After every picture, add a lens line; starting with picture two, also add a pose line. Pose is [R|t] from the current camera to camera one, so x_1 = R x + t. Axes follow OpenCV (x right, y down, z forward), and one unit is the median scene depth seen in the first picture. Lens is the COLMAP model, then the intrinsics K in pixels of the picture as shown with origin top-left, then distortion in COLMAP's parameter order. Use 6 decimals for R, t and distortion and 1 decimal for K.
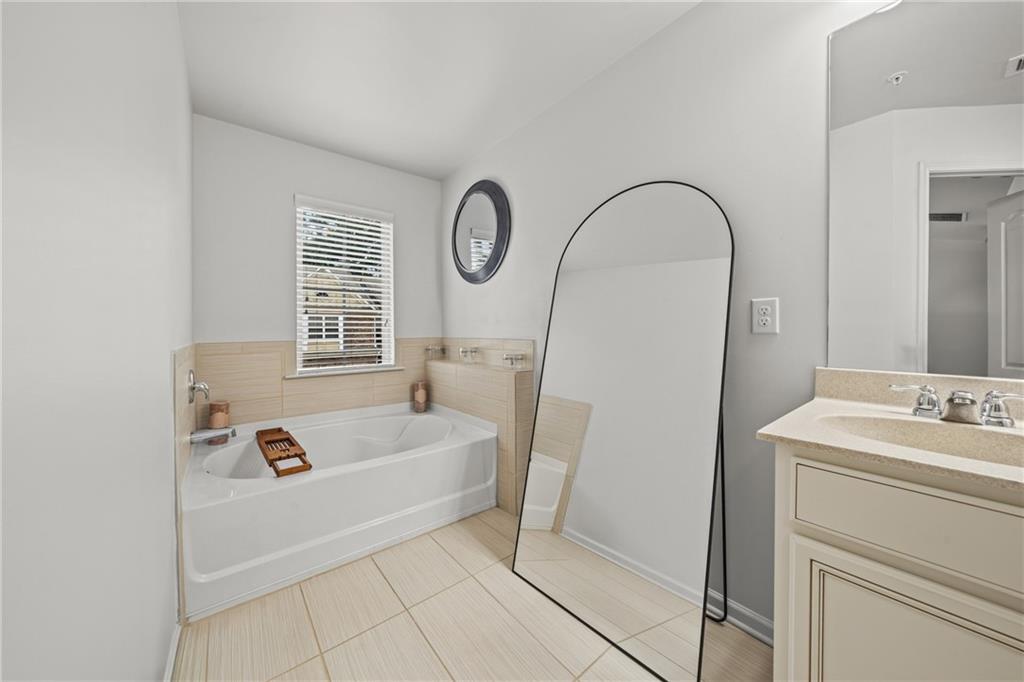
lens RADIAL K [[350.5, 0, 512.3], [0, 350.5, 330.1], [0, 0, 1]] dist [-0.004851, -0.000267]
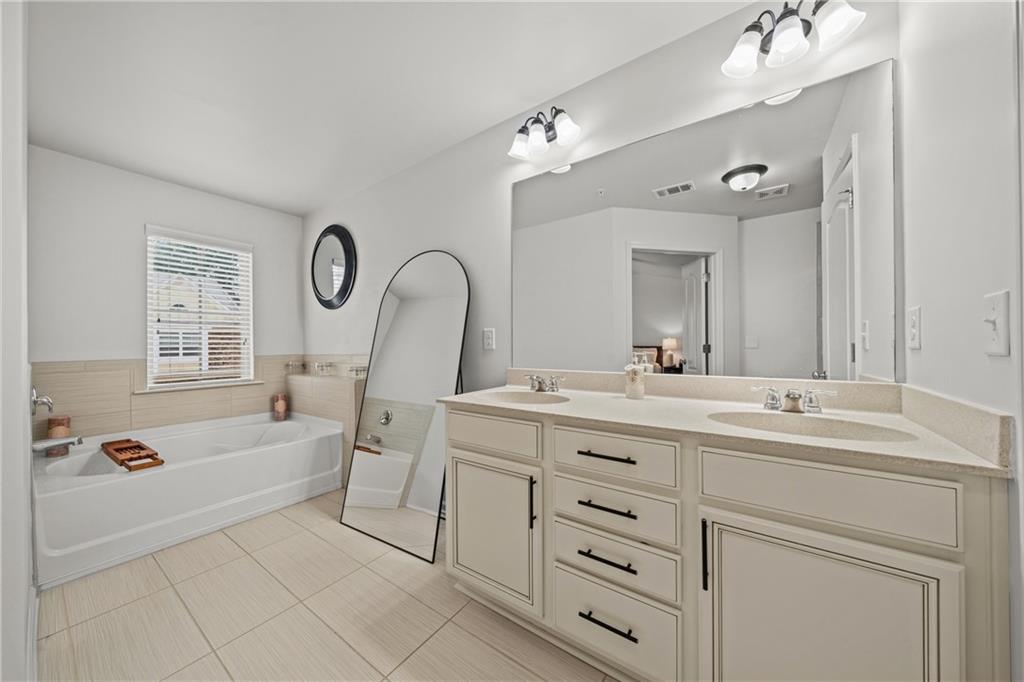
lens RADIAL K [[350.5, 0, 510.6], [0, 350.5, 344.8], [0, 0, 1]] dist [-0.004851, -0.000267]
pose [[0.966505, -0.003593, 0.256621, 0.211585], [0.005258, 0.999969, -0.005801, -0.000906], [-0.256593, 0.006956, 0.966495, -0.362162]]
